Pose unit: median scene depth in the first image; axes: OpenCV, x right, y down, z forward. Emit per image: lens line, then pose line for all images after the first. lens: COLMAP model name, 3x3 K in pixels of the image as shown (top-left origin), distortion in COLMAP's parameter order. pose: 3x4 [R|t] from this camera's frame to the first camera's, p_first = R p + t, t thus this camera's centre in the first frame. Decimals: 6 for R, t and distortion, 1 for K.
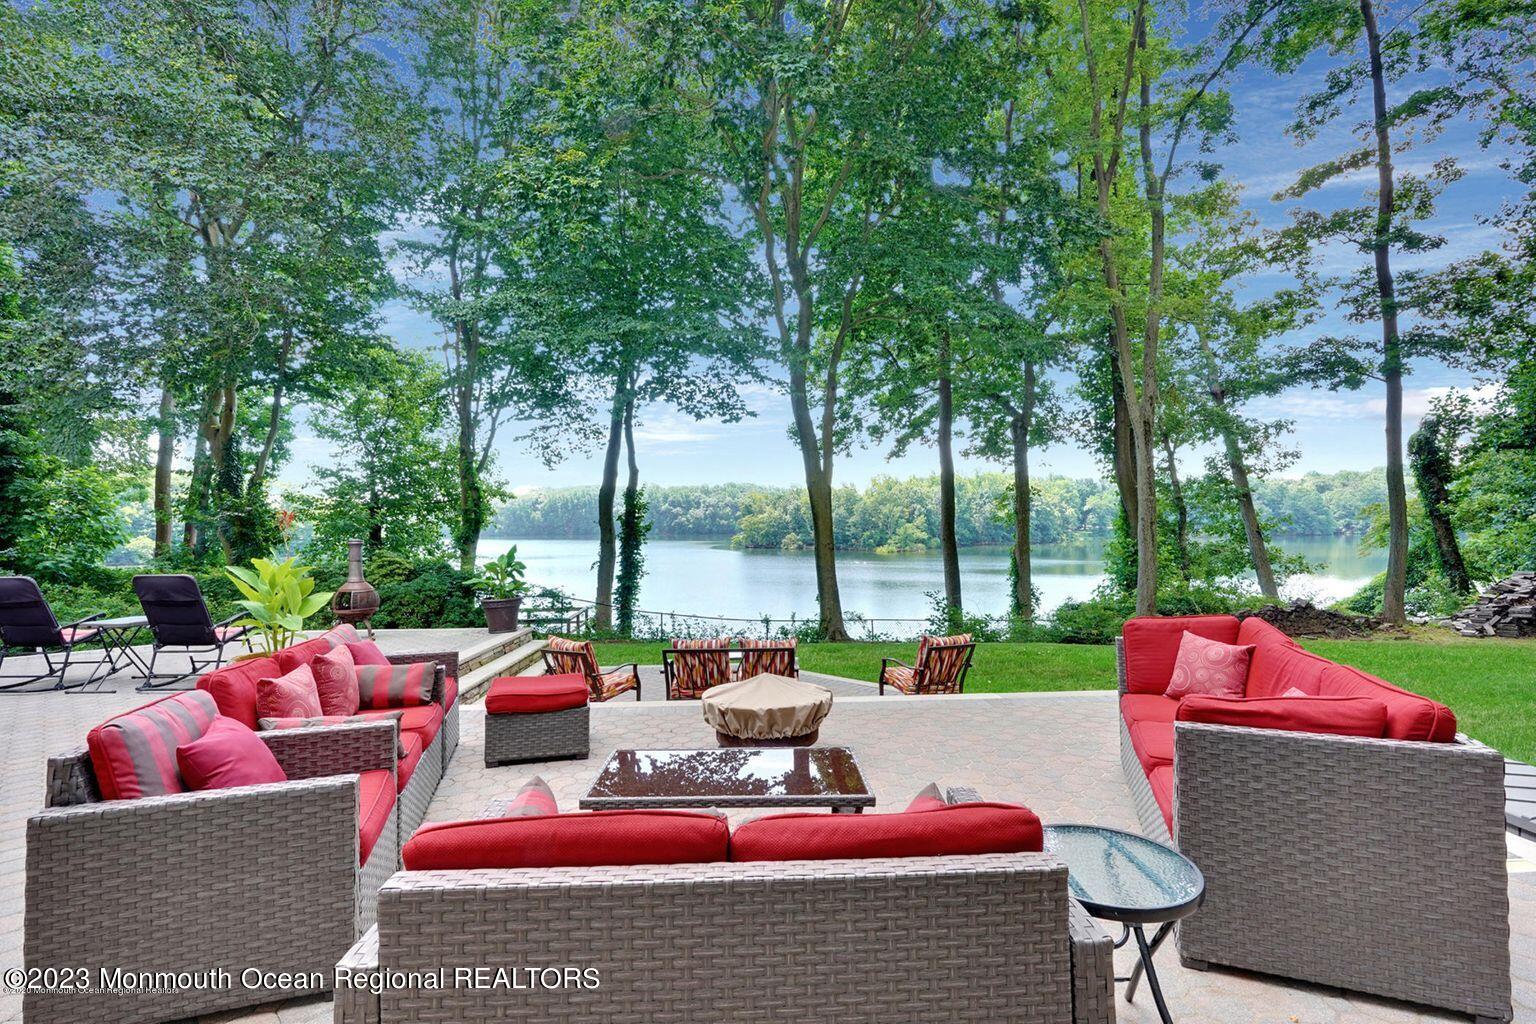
lens RADIAL K [[688.3, 0, 764.9], [0, 688.3, 513.2], [0, 0, 1]] dist [-0.003424, 0.001131]
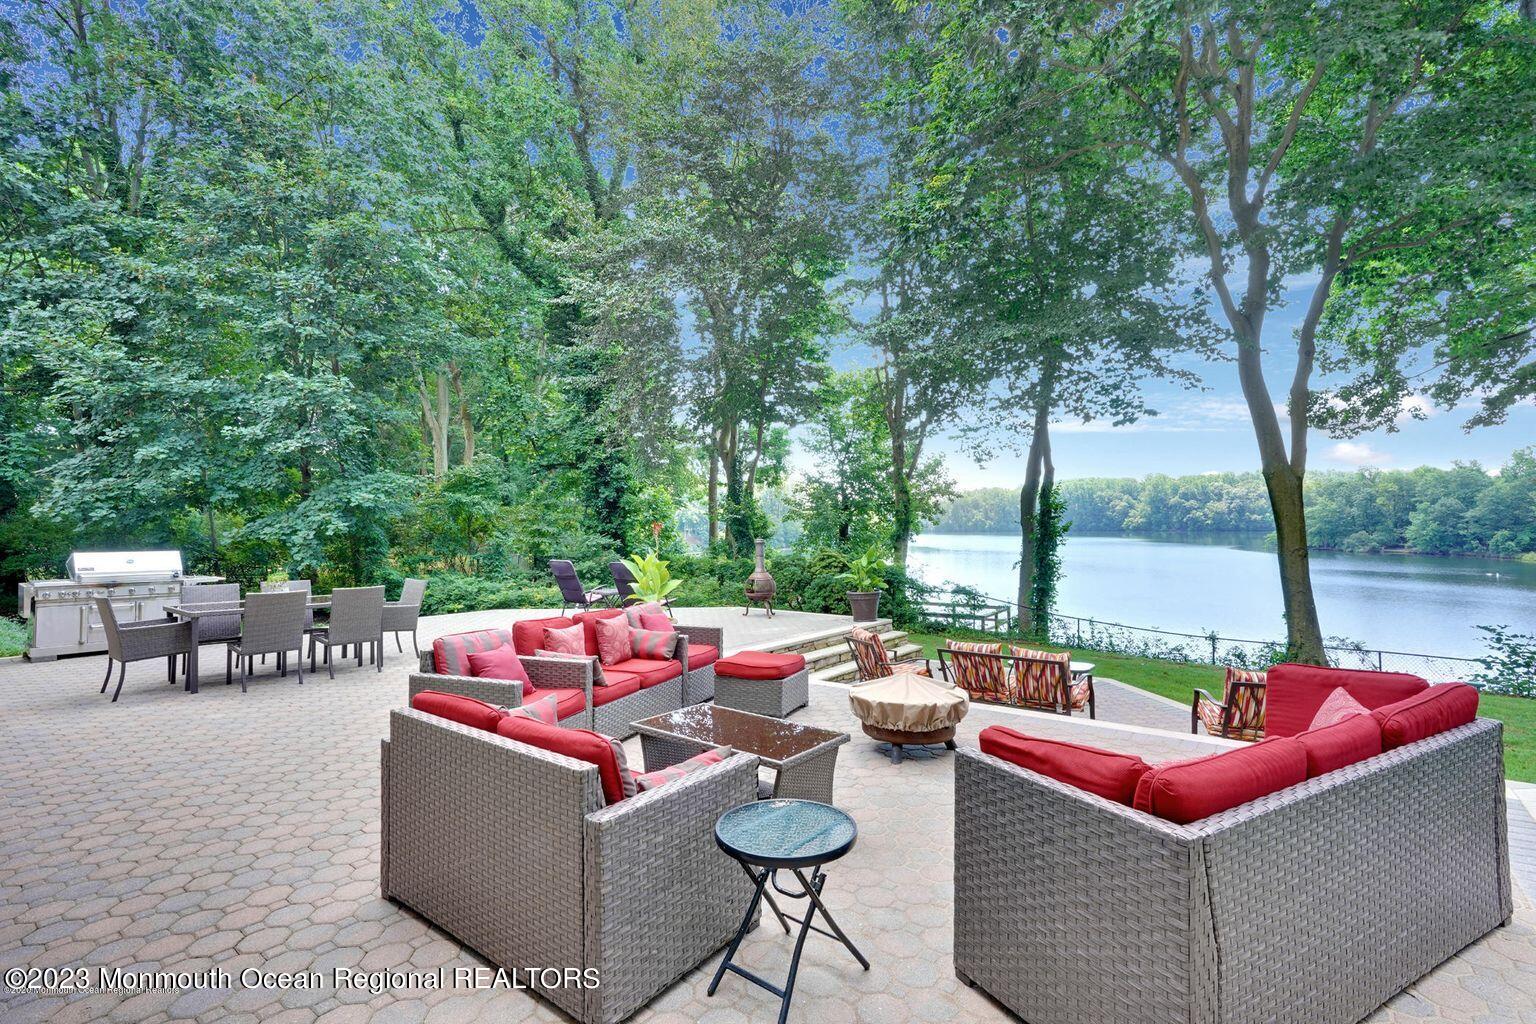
lens RADIAL K [[688.3, 0, 767.0], [0, 688.3, 512.5], [0, 0, 1]] dist [-0.003424, 0.001131]
pose [[0.778487, -0.009540, -0.627588, 0.109307], [0.012811, 0.999918, 0.000692, -0.006098], [0.627530, -0.008579, 0.778545, -0.000343]]
